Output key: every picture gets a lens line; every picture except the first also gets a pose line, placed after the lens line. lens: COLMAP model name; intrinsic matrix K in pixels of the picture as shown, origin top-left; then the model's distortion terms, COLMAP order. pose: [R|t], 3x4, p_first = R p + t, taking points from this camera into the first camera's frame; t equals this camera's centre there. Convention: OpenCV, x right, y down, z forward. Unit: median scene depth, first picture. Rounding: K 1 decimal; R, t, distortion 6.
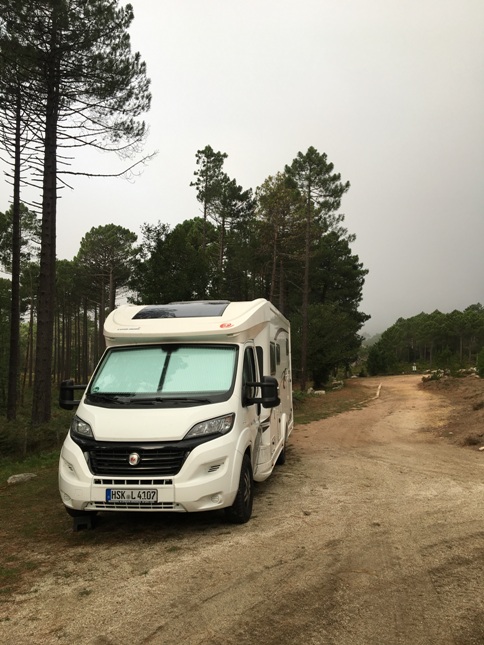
lens RADIAL K [[524.3, 0, 242.0], [0, 524.3, 322.5], [0, 0, 1]] dist [0.049648, -0.078672]
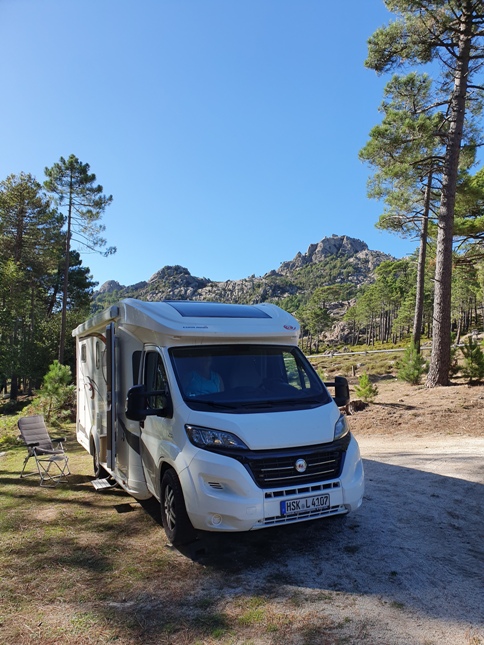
lens RADIAL K [[508.9, 0, 226.4], [0, 508.9, 323.3], [0, 0, 1]] dist [-0.004910, -0.002173]
pose [[0.859567, 0.026697, 0.510325, -0.232329], [-0.015875, 0.999547, -0.025551, 0.008727], [-0.510776, 0.013862, 0.859602, 0.083025]]
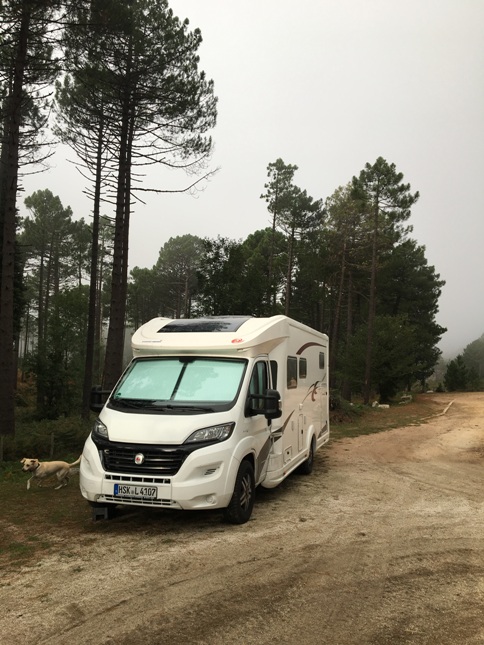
lens RADIAL K [[524.3, 0, 242.0], [0, 524.3, 322.5], [0, 0, 1]] dist [0.049648, -0.078672]
pose [[0.989768, 0.019296, -0.141378, 0.048758], [-0.021664, 0.999649, -0.015234, -0.005817], [0.141035, 0.018141, 0.989838, -0.026067]]
